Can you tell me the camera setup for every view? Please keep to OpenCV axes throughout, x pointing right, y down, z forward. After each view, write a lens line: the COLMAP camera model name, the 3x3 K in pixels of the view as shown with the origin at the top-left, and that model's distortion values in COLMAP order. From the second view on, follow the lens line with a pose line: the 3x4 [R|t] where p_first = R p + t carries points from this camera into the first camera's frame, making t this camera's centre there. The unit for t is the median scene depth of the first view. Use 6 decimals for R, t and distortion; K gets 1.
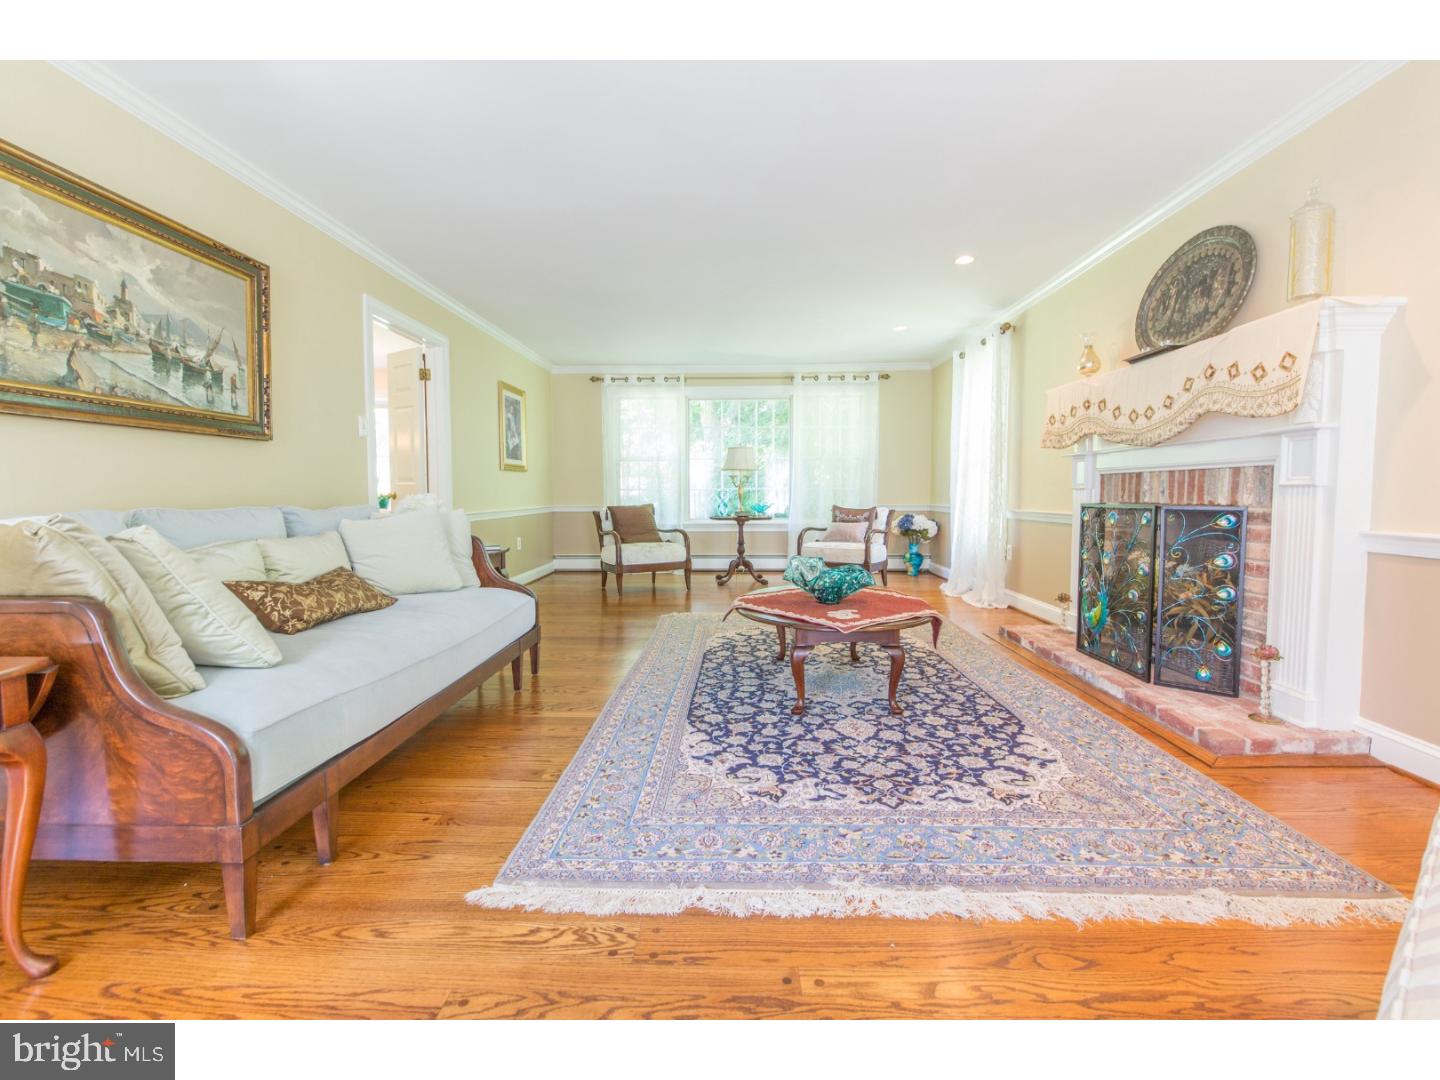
lens RADIAL K [[648.8, 0, 721.0], [0, 648.8, 531.7], [0, 0, 1]] dist [0.001469, -0.002055]
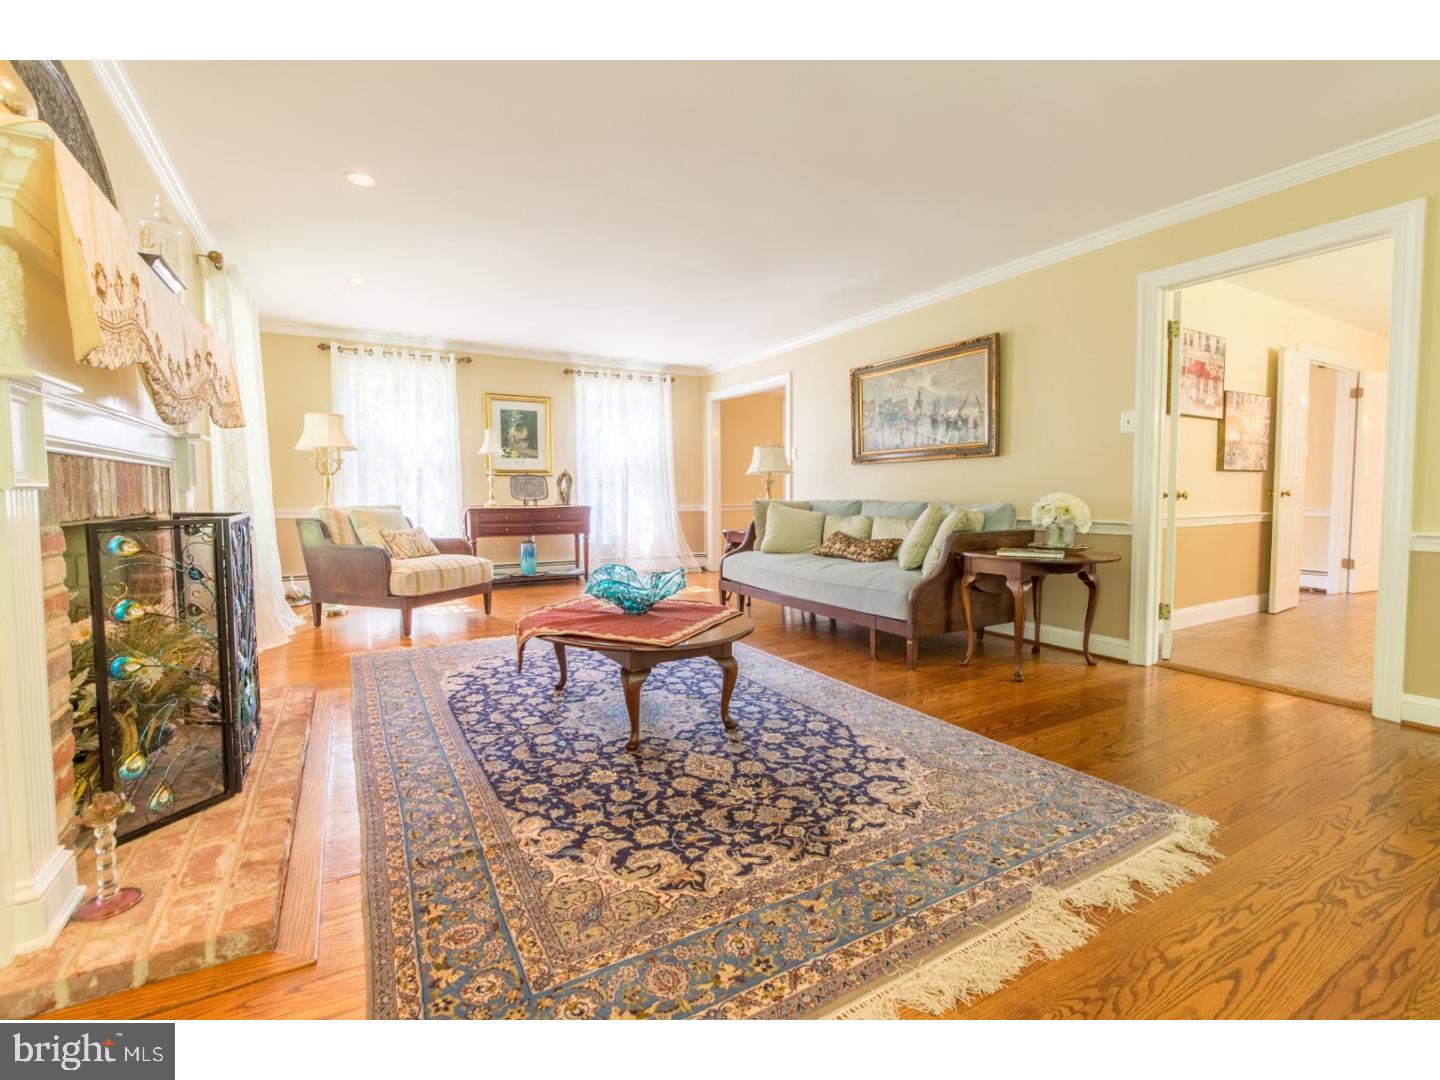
lens RADIAL K [[648.8, 0, 720.4], [0, 648.8, 531.8], [0, 0, 1]] dist [0.001469, -0.002055]
pose [[-0.852554, 0.034339, -0.521509, 0.608044], [-0.028646, 0.993269, 0.112232, -0.126508], [0.521853, 0.110623, -0.845832, 2.057582]]
